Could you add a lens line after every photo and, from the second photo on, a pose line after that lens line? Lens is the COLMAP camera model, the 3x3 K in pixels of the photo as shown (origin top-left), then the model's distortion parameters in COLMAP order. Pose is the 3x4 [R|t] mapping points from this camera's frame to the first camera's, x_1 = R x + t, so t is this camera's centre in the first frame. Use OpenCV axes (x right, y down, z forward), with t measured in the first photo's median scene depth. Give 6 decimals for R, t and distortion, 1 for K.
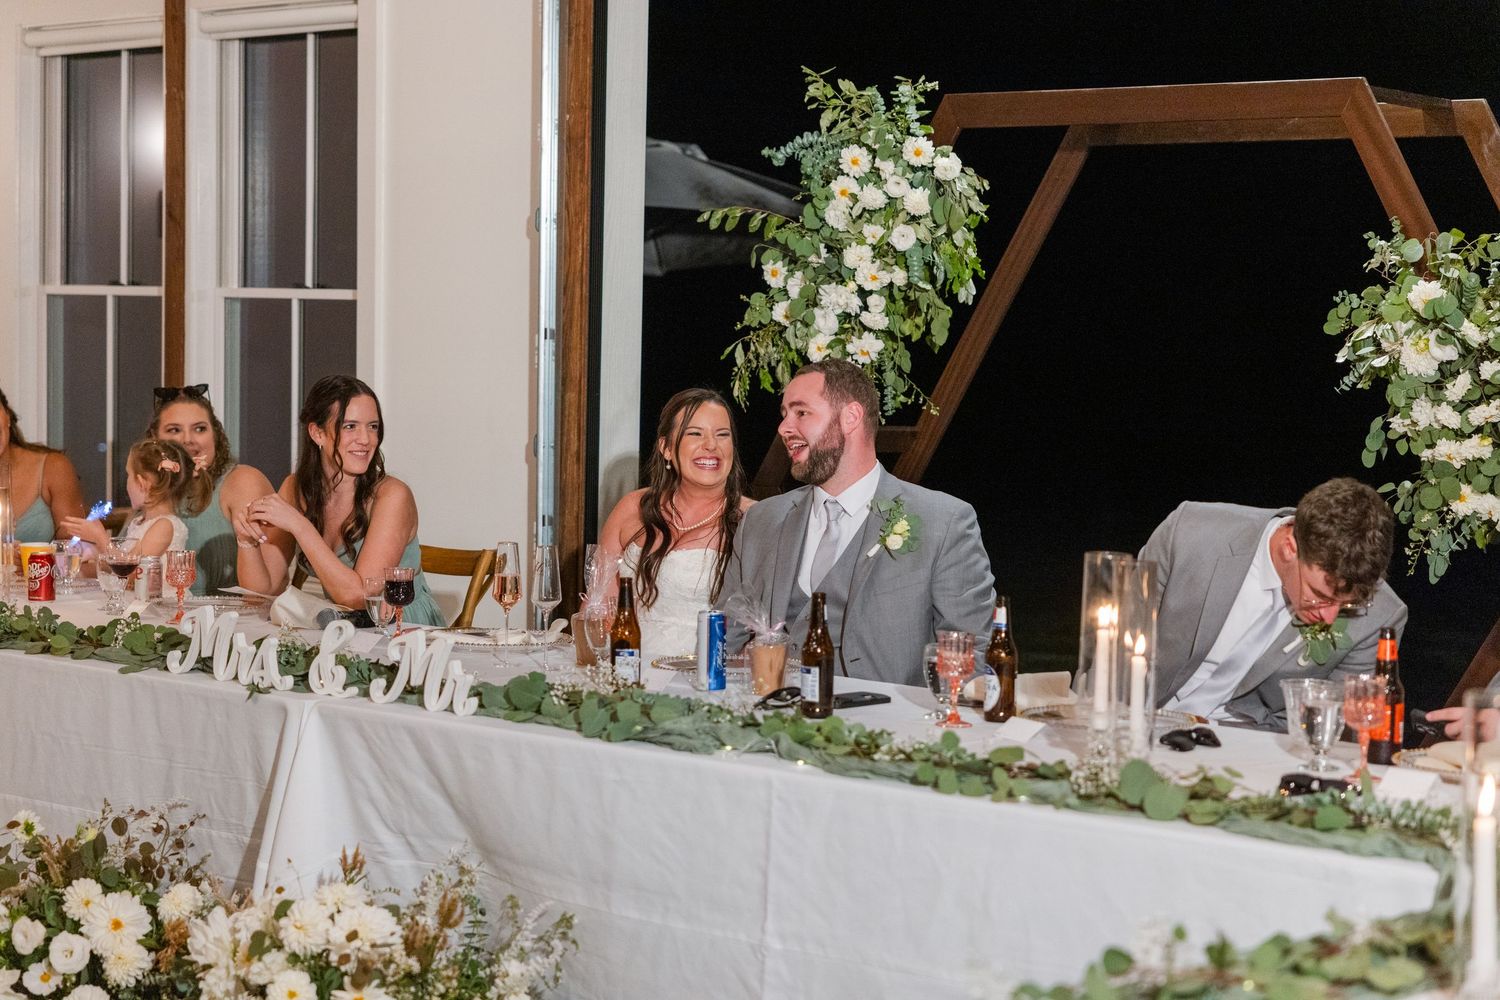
lens RADIAL K [[3031.2, 0, 750.0], [0, 3031.2, 500.0], [0, 0, 1]] dist [0.050472, -0.449315]
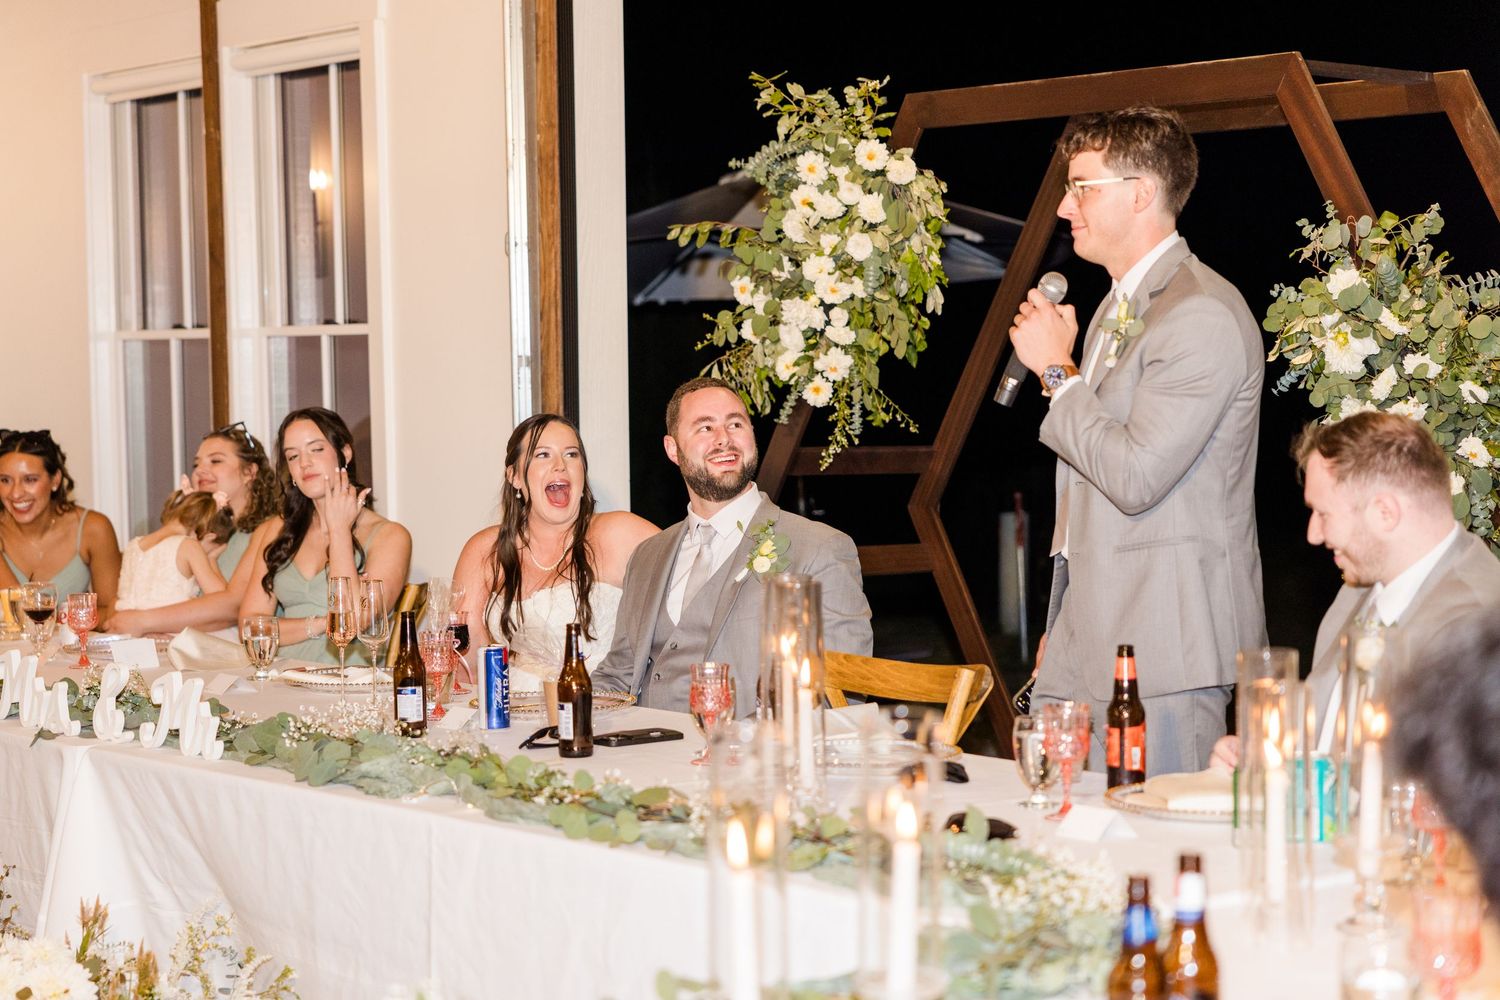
lens RADIAL K [[3015.7, 0, 750.0], [0, 3015.7, 500.0], [0, 0, 1]] dist [0.024314, 0.163380]
pose [[0.987750, -0.026857, -0.153717, 0.159409], [0.025031, 0.999591, -0.013799, 0.004889], [0.154025, 0.009783, 0.988019, 0.062463]]
